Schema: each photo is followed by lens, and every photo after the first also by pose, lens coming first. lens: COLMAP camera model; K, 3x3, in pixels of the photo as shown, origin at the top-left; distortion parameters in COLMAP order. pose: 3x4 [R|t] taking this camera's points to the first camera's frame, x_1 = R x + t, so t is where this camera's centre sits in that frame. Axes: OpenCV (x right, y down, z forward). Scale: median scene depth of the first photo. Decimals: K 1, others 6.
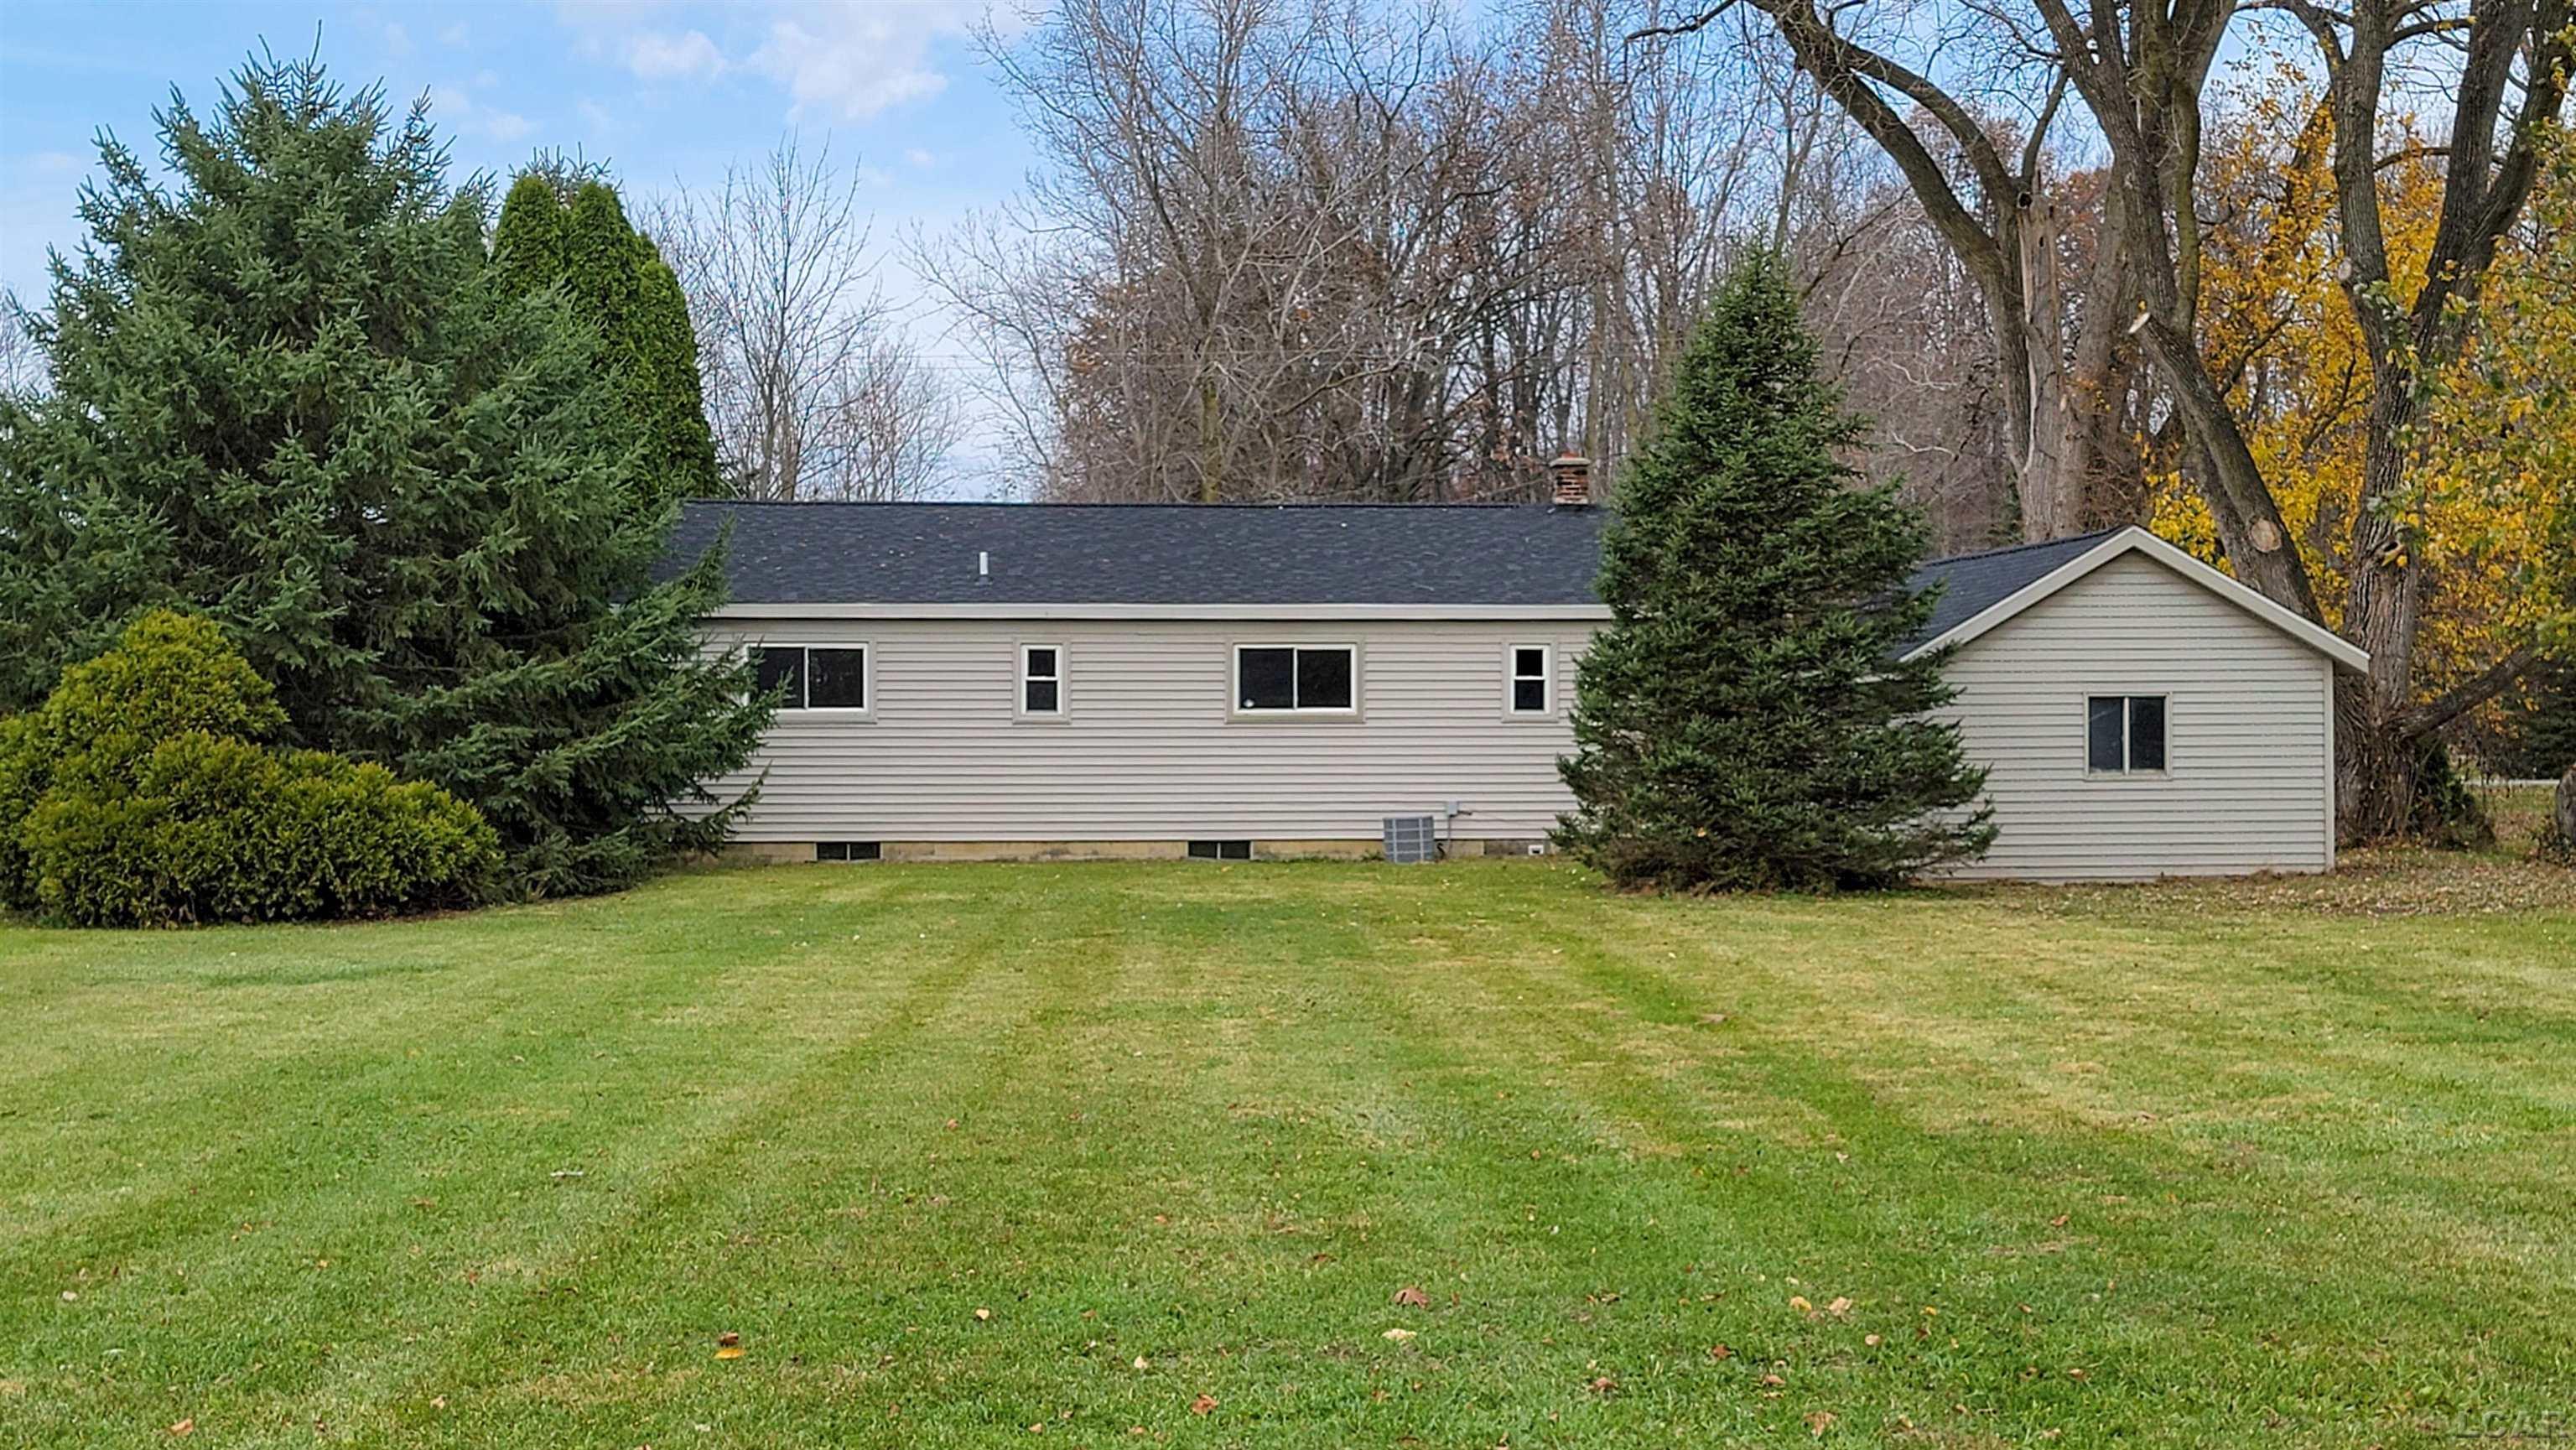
lens RADIAL K [[1823.8, 0, 1288.0], [0, 1823.8, 725.0], [0, 0, 1]] dist [0.000067, -0.000019]
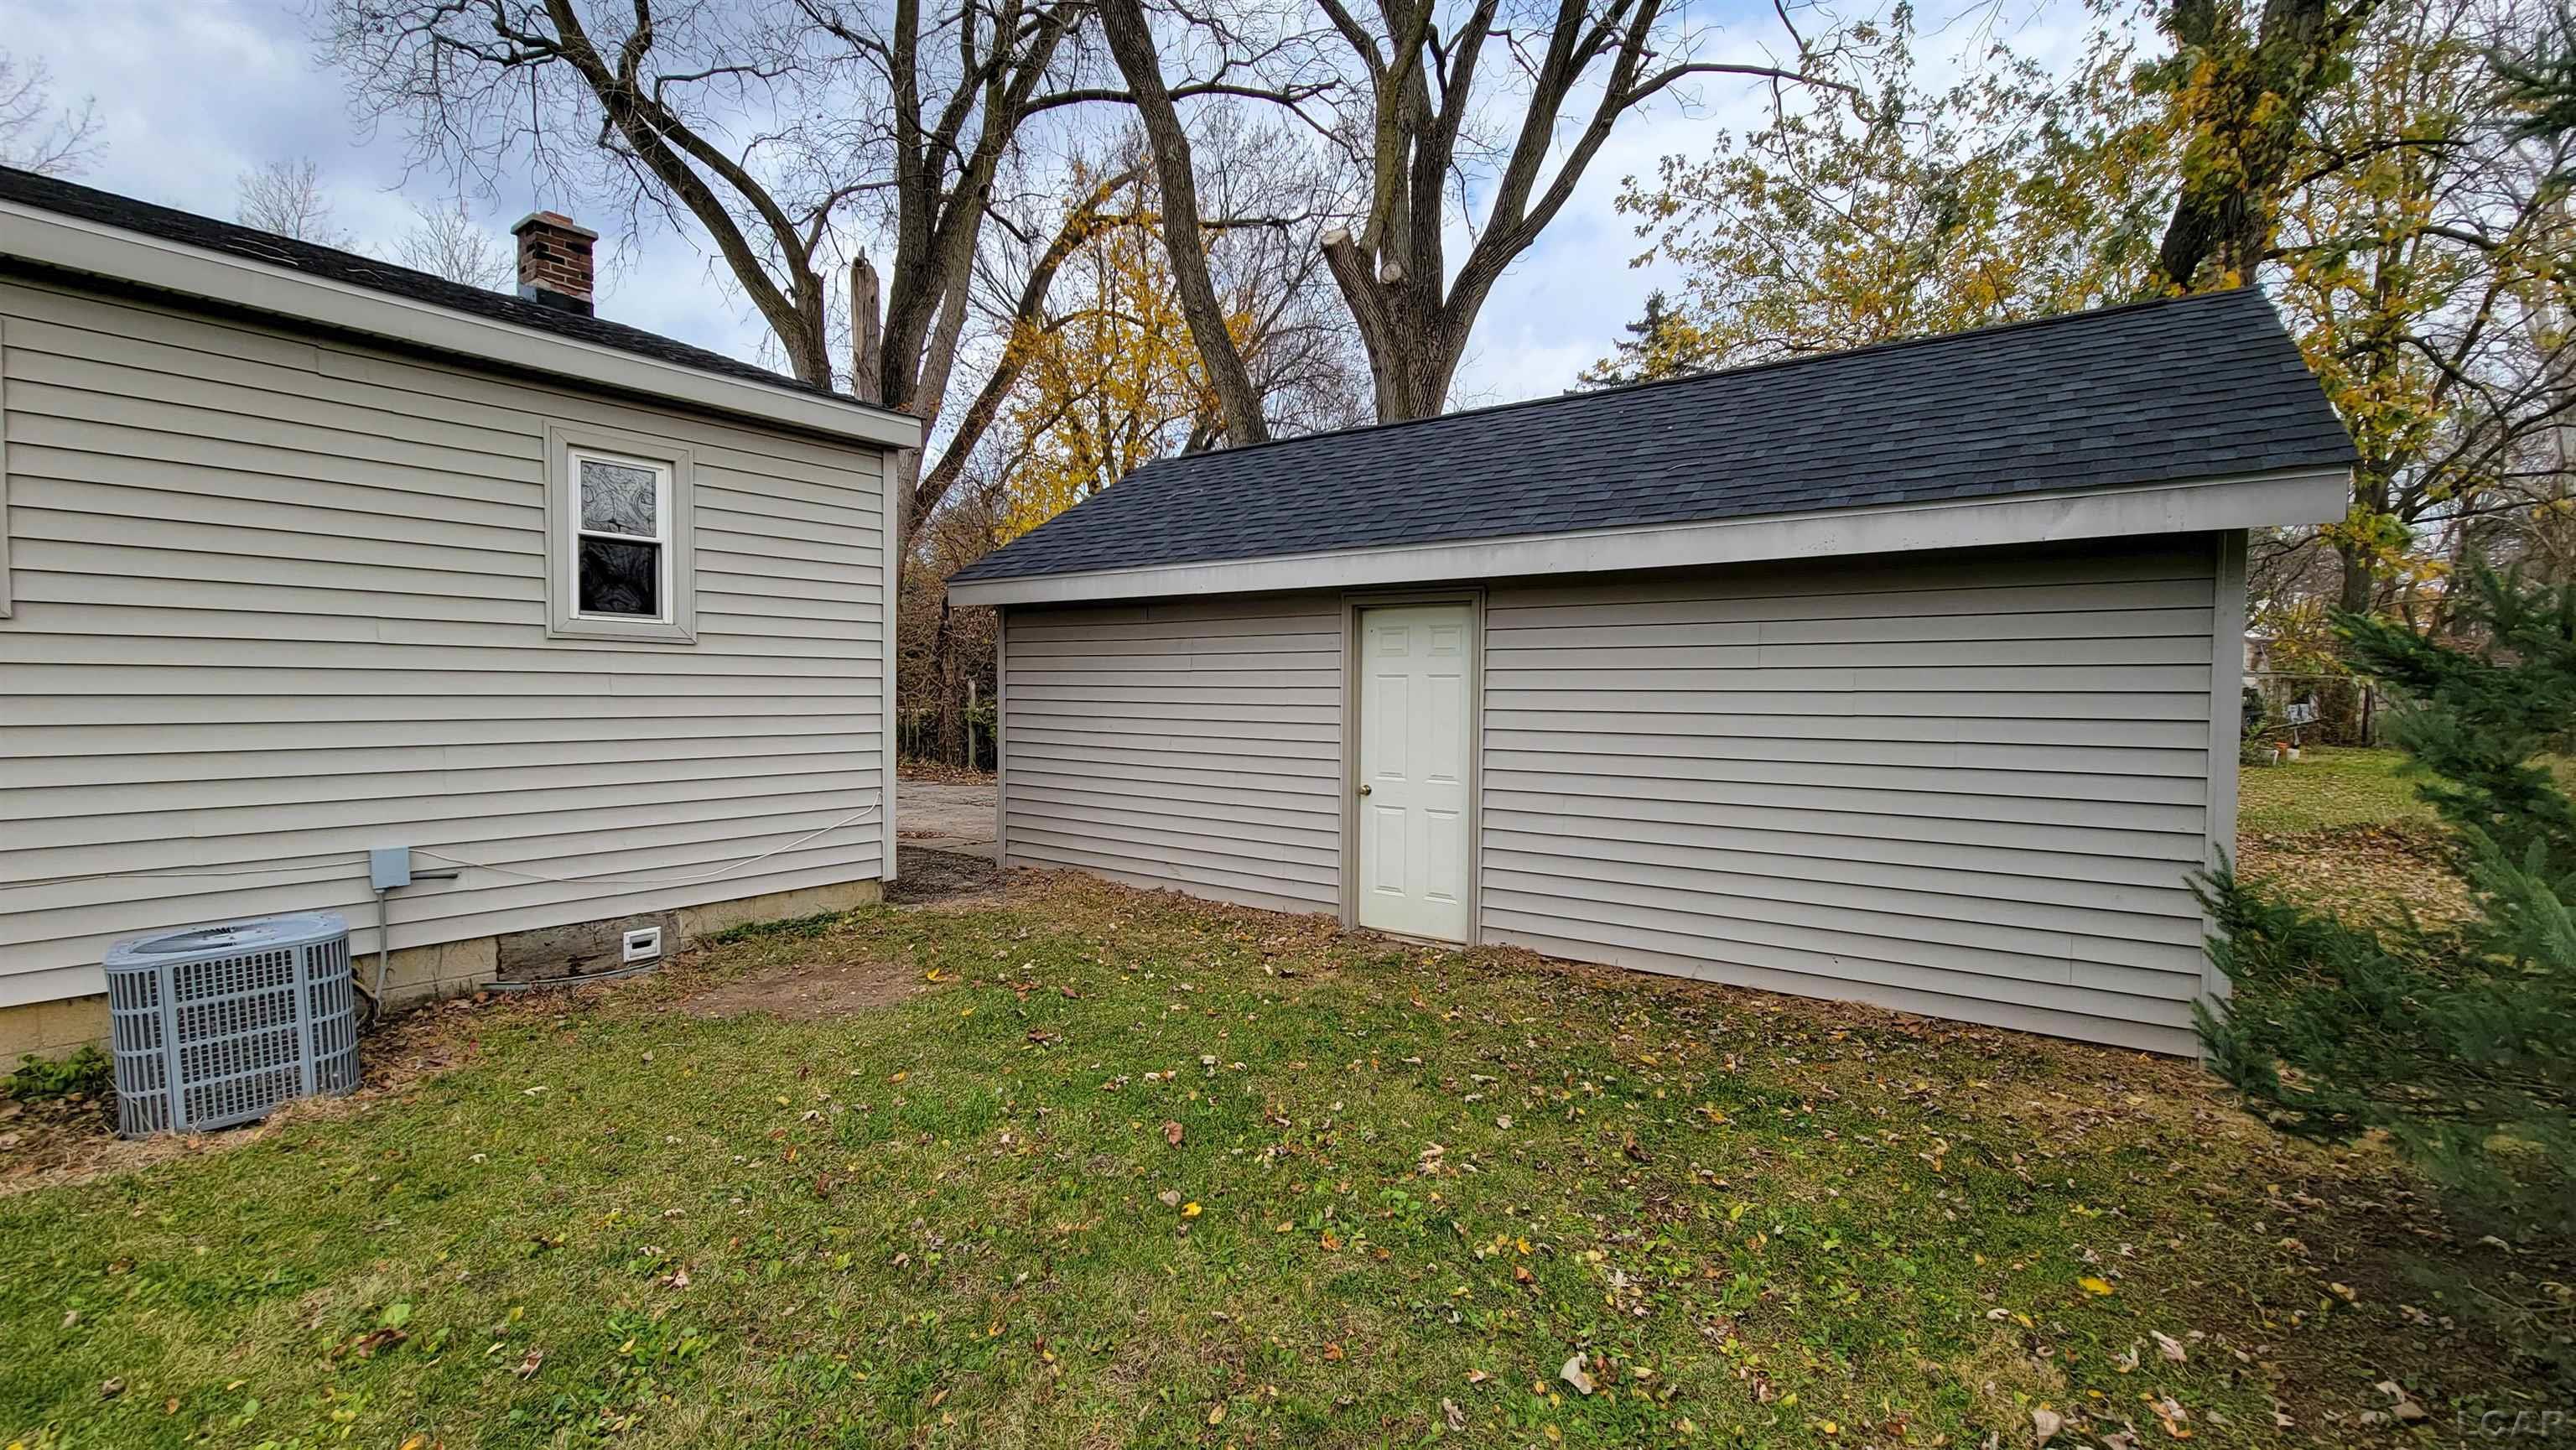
lens RADIAL K [[1065.9, 0, 1288.0], [0, 1065.9, 725.0], [0, 0, 1]] dist [-0.000964, -0.000443]
pose [[0.634588, -0.014122, 0.772722, 0.039860], [-0.019001, 0.999246, 0.033867, 0.006369], [-0.772617, -0.036174, 0.633841, 0.727216]]
